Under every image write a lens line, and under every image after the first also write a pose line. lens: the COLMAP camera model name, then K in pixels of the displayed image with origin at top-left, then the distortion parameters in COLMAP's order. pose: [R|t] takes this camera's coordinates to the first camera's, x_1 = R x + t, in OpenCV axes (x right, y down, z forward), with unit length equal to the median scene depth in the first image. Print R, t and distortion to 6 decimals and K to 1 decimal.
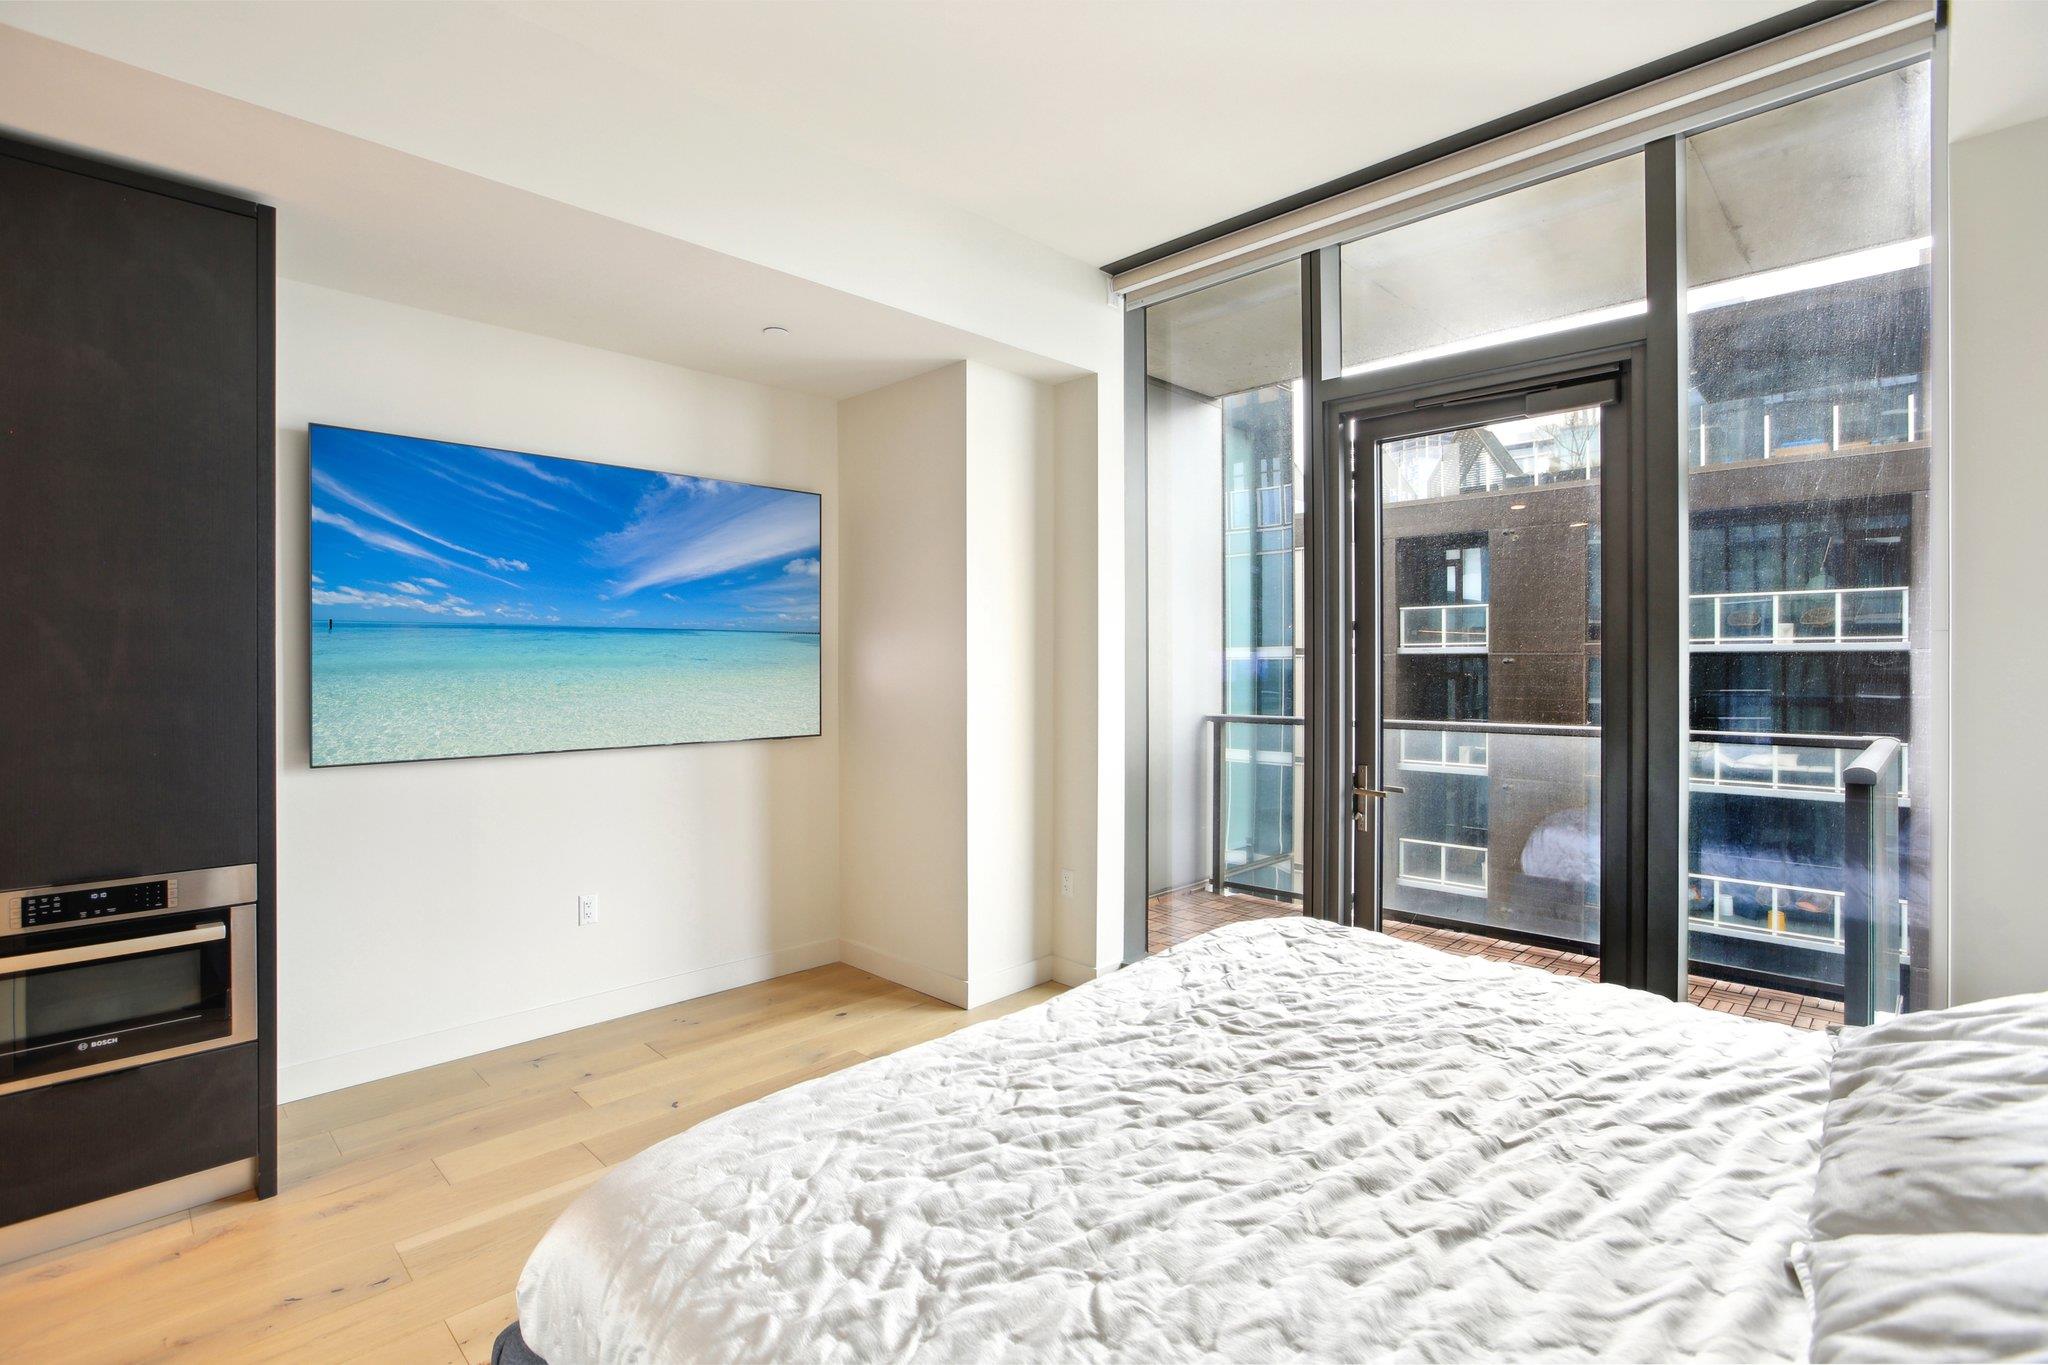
lens RADIAL K [[972.6, 0, 1010.7], [0, 972.6, 676.2], [0, 0, 1]] dist [-0.041187, 0.018645]
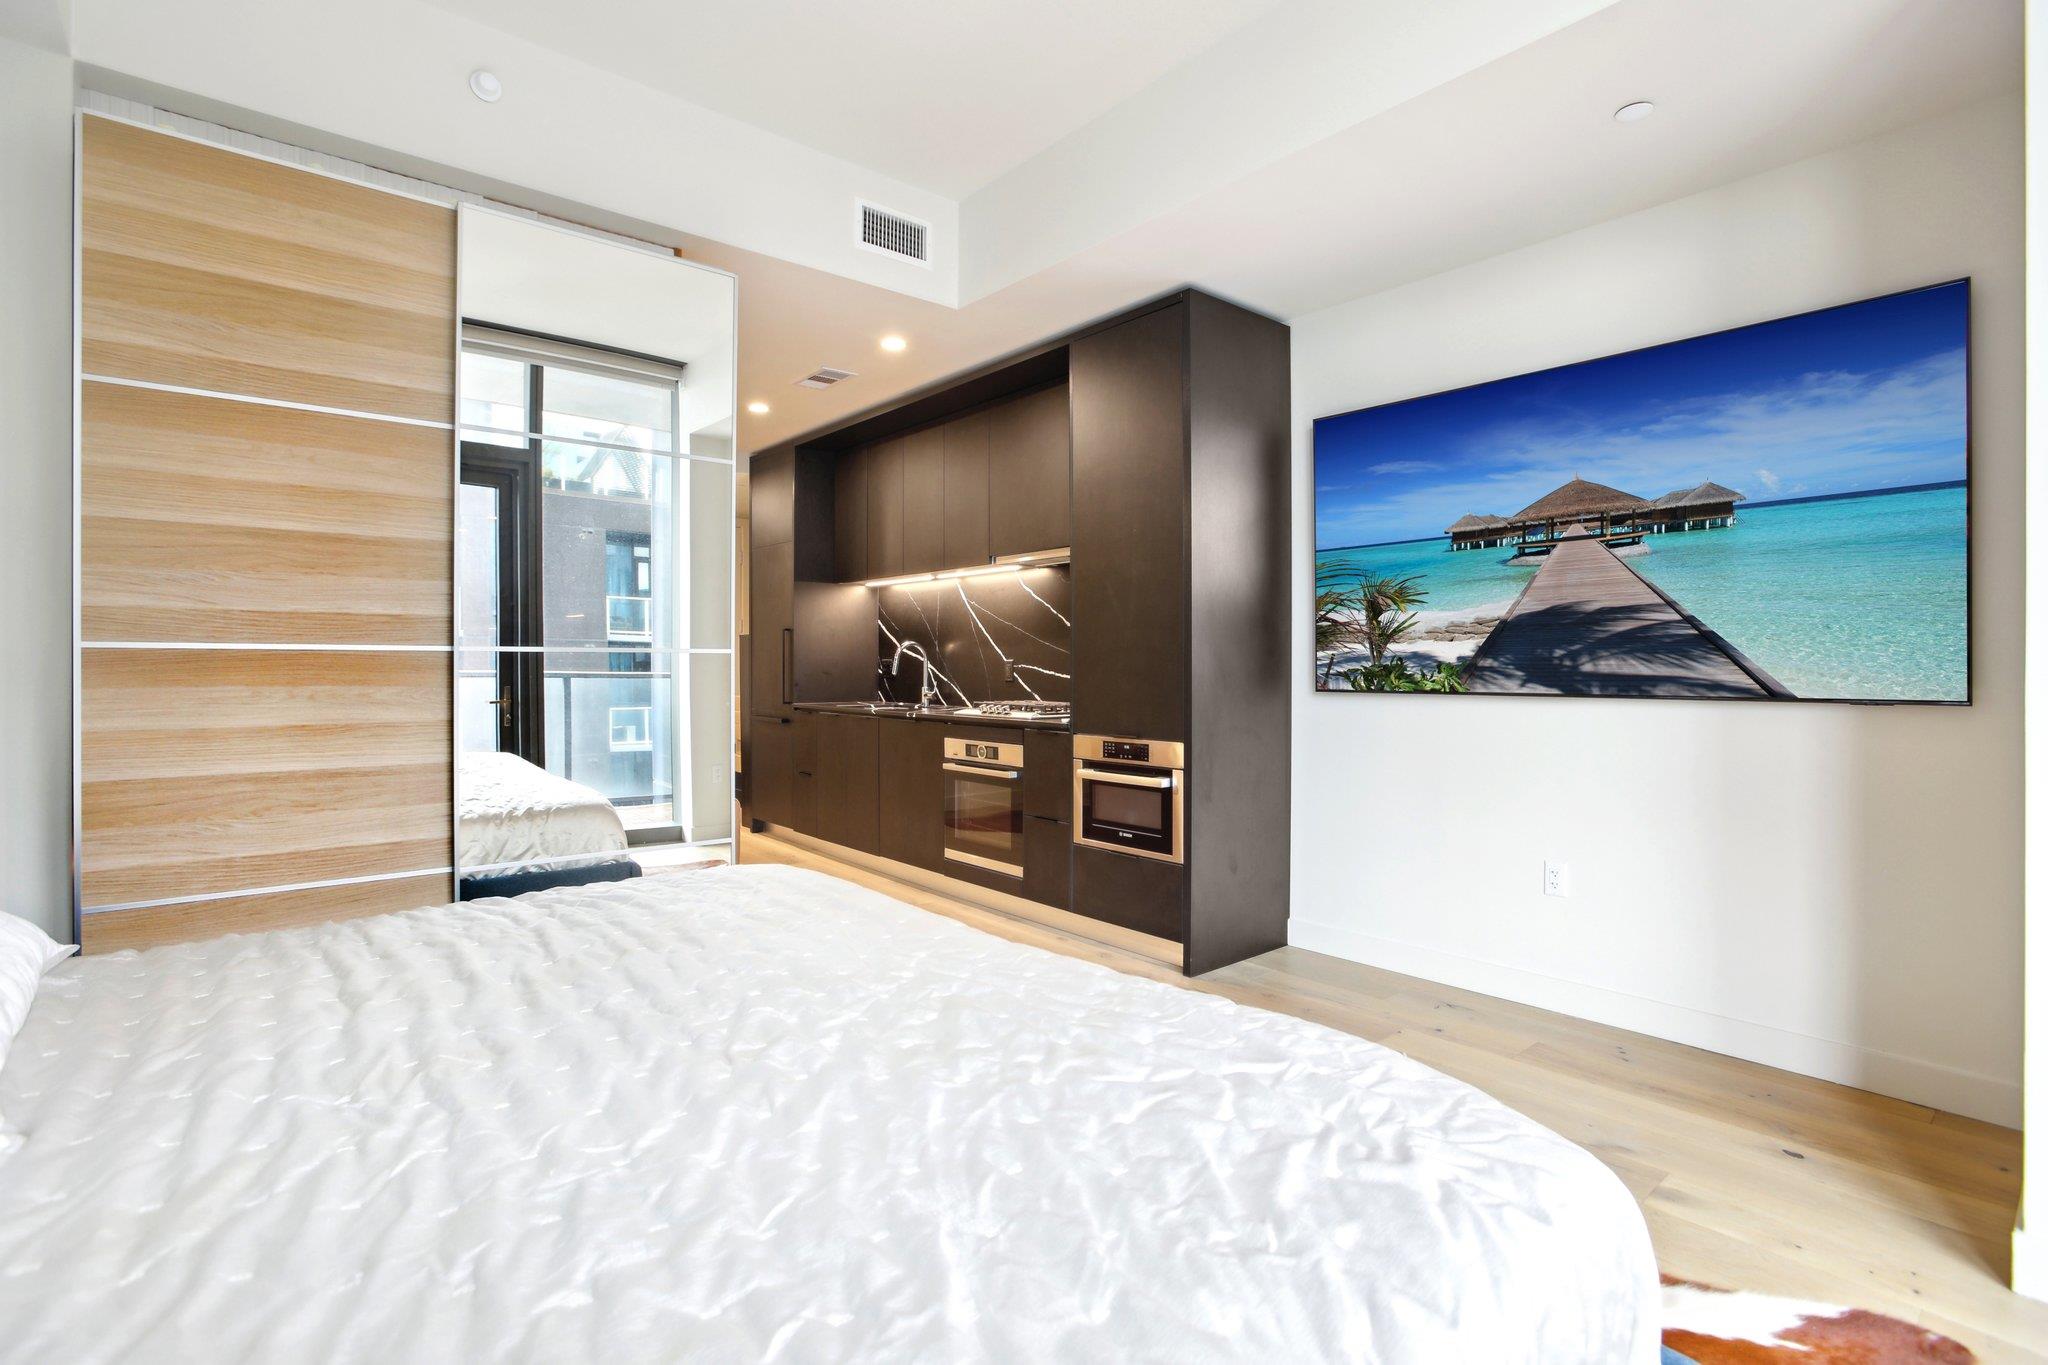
lens RADIAL K [[972.6, 0, 1033.7], [0, 972.6, 651.8], [0, 0, 1]] dist [-0.041187, 0.018645]
pose [[-0.076270, -0.013305, -0.996998, 0.720205], [-0.013359, 0.999835, -0.012320, 0.078354], [0.996998, 0.012380, -0.076435, 0.888308]]
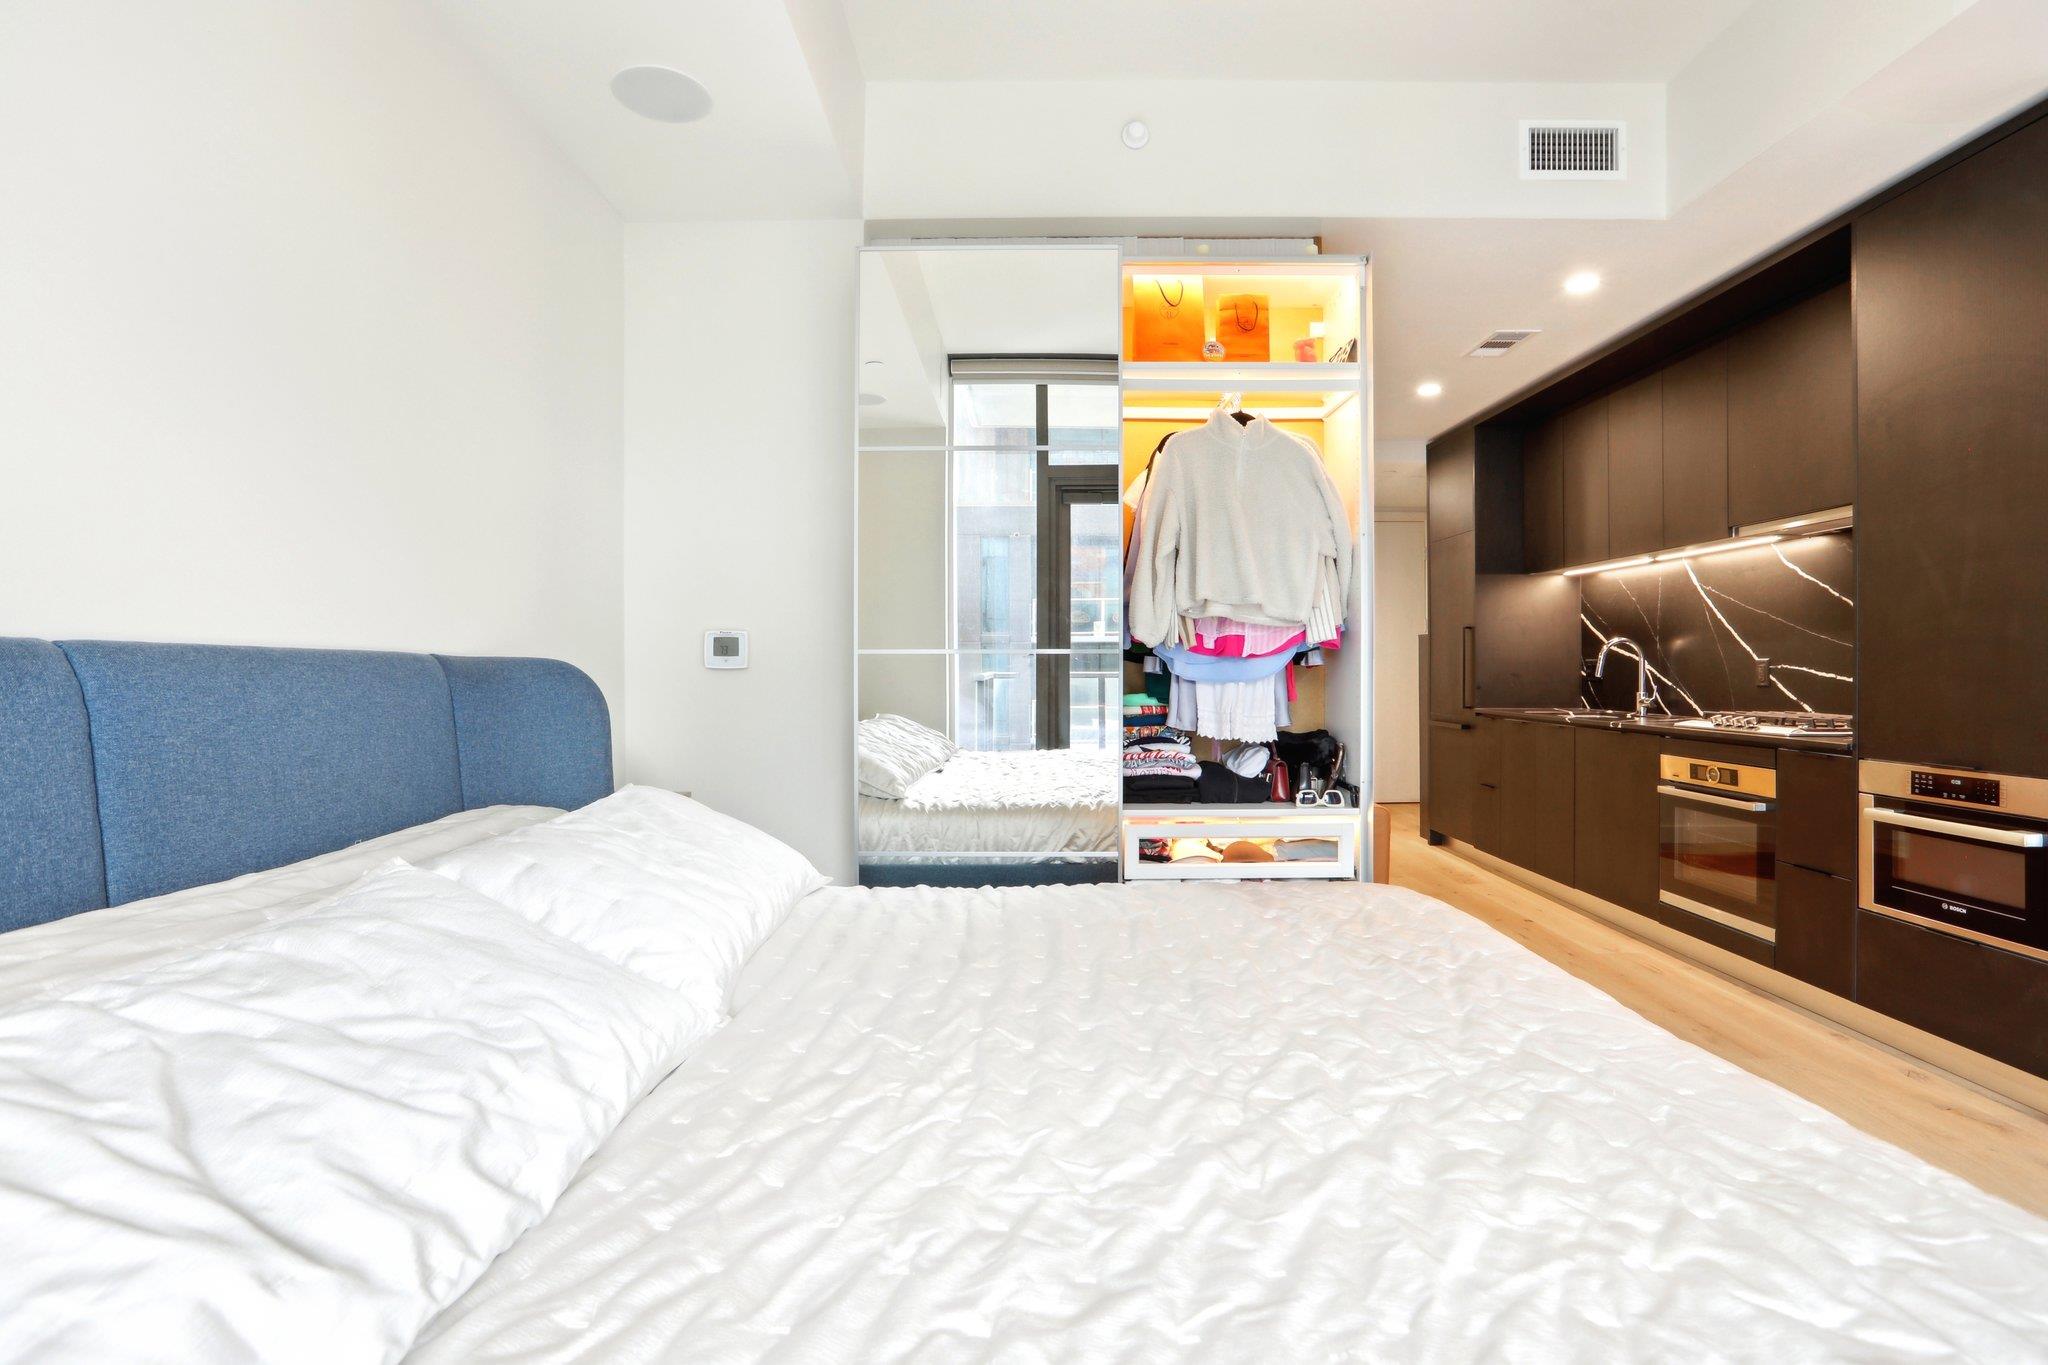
lens RADIAL K [[966.8, 0, 1026.6], [0, 966.8, 673.0], [0, 0, 1]] dist [-0.029802, 0.012633]
pose [[-0.706205, 0.006152, -0.707980, 0.626918], [-0.006045, 0.999873, 0.014717, 0.078840], [0.707981, 0.014673, -0.706079, 0.932445]]
